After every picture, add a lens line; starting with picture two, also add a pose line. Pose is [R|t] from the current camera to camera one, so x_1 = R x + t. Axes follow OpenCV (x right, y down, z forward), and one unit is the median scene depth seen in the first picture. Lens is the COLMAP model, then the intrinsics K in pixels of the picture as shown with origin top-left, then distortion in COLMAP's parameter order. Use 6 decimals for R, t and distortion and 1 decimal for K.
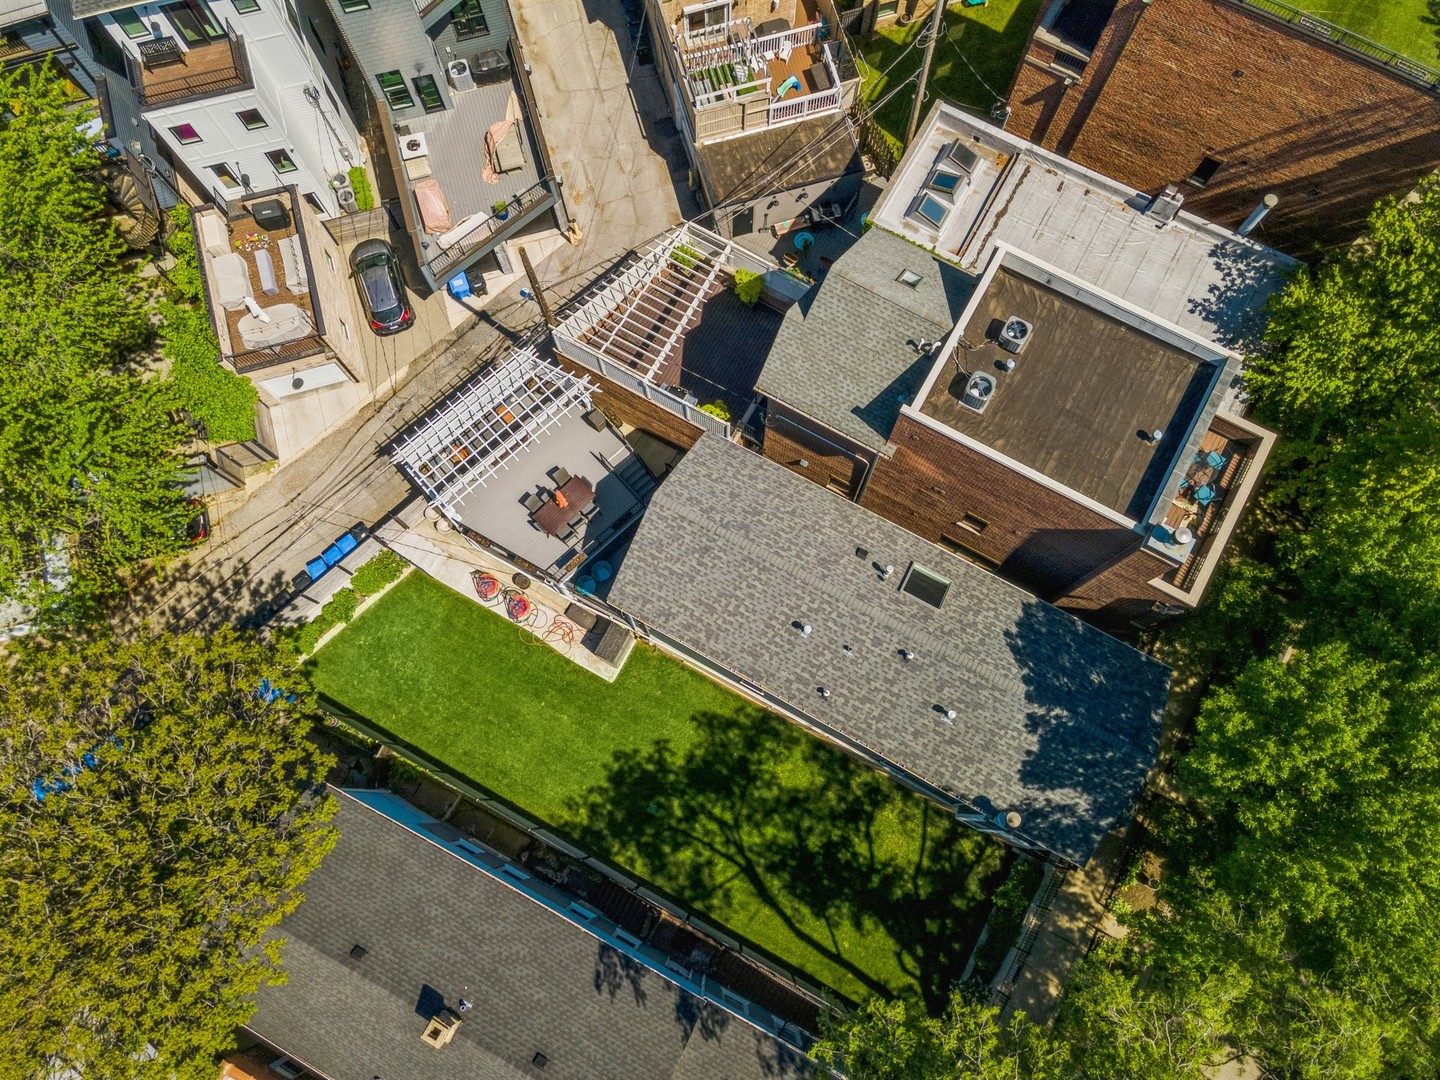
lens RADIAL K [[1035.1, 0, 728.6], [0, 1035.1, 542.2], [0, 0, 1]] dist [0.025484, 0.032877]
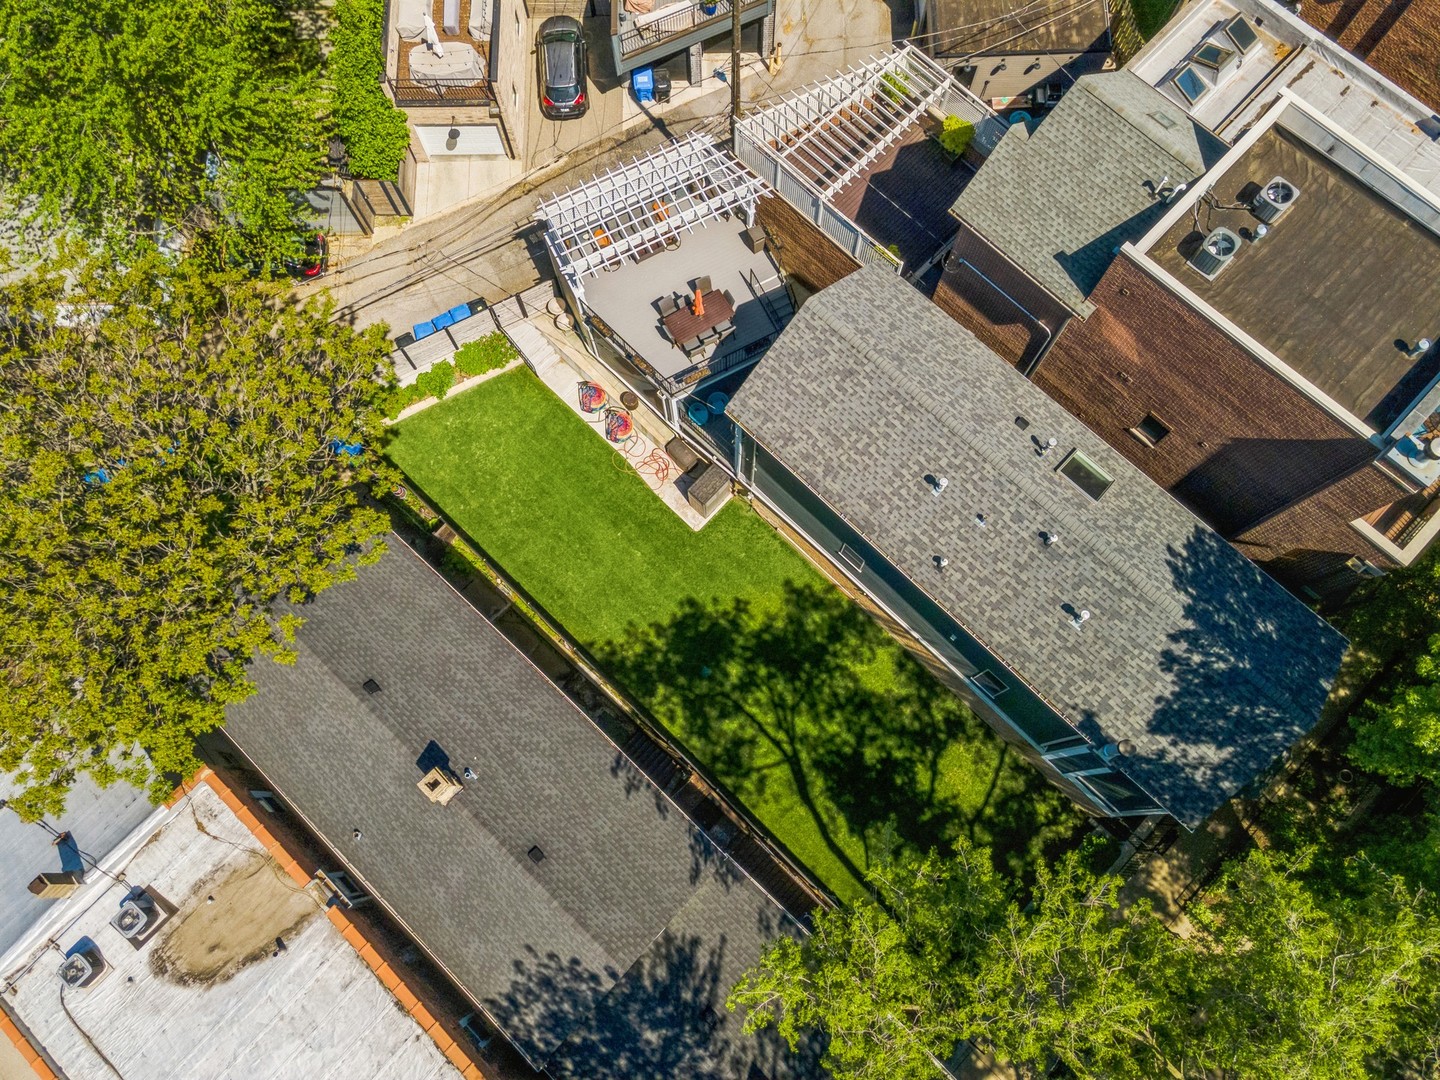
lens RADIAL K [[1035.1, 0, 728.6], [0, 1035.1, 542.2], [0, 0, 1]] dist [0.025484, 0.032877]
pose [[0.965820, 0.249859, -0.069006, -0.021453], [-0.250619, 0.968083, -0.002434, 0.150827], [0.066196, 0.019645, 0.997613, 0.097764]]
